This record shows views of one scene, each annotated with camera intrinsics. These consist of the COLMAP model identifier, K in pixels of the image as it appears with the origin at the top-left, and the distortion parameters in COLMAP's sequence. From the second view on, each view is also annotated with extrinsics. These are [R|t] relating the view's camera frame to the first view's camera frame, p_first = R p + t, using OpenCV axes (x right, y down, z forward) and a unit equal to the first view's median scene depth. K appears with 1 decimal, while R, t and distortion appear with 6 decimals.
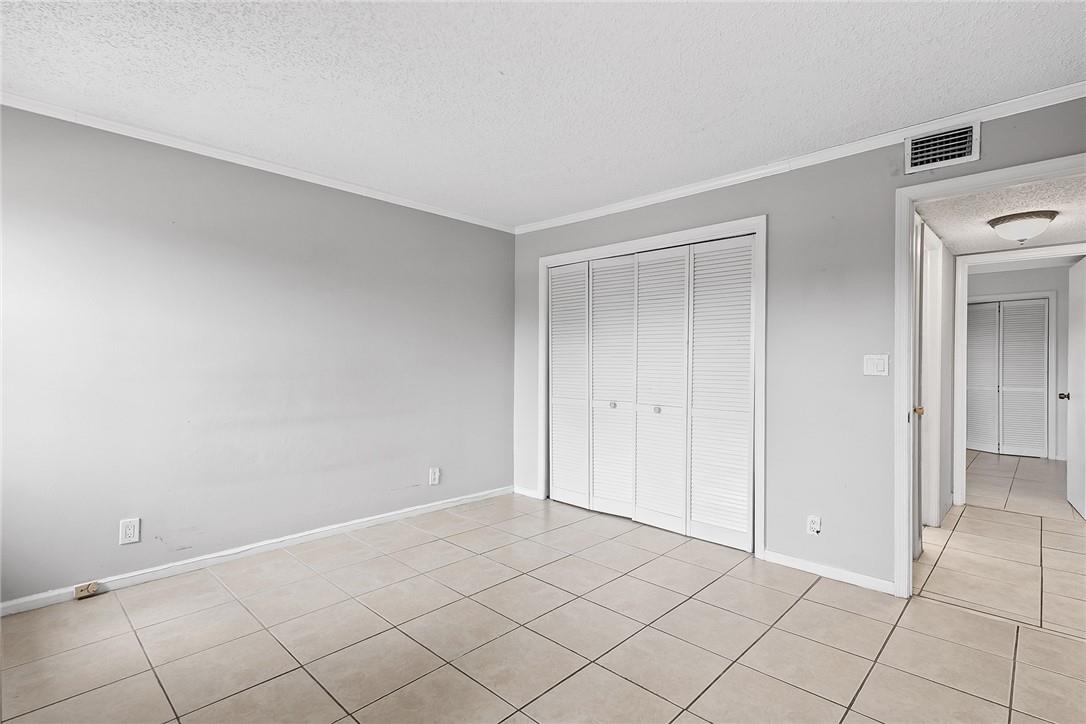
lens RADIAL K [[517.0, 0, 555.5], [0, 517.0, 368.9], [0, 0, 1]] dist [0.018256, -0.003510]
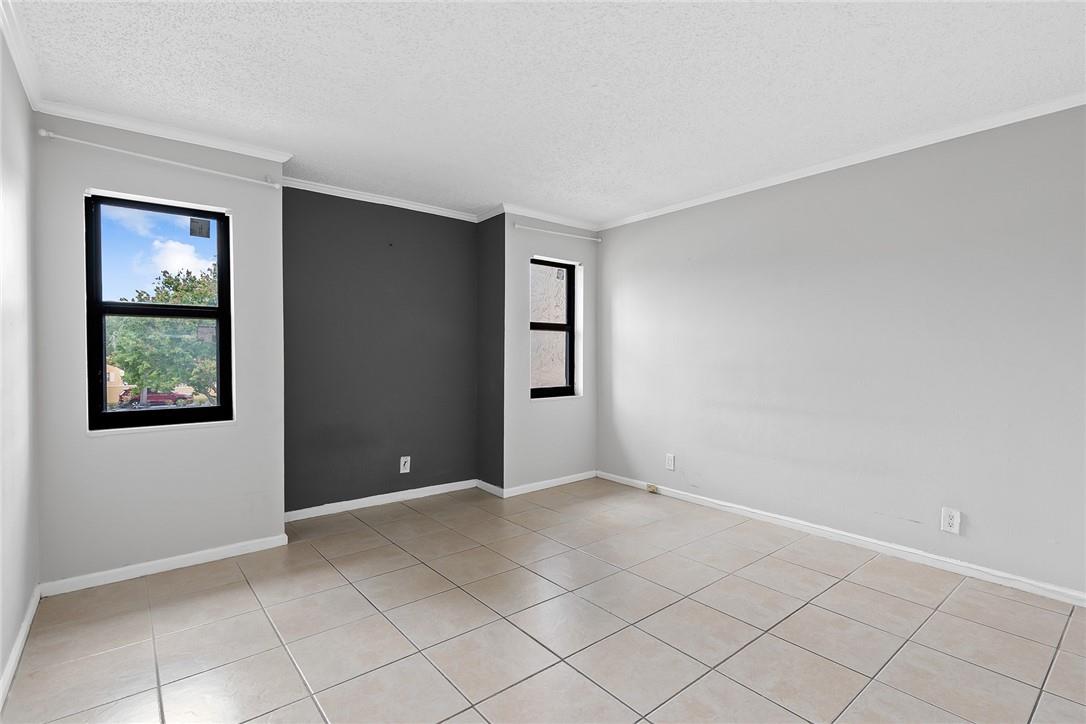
lens RADIAL K [[517.0, 0, 542.5], [0, 517.0, 355.4], [0, 0, 1]] dist [0.018256, -0.003510]
pose [[-0.113766, 0.001884, -0.993506, 0.548595], [-0.020434, 0.999782, 0.004236, -0.006798], [0.993297, 0.020783, -0.113703, 0.554968]]
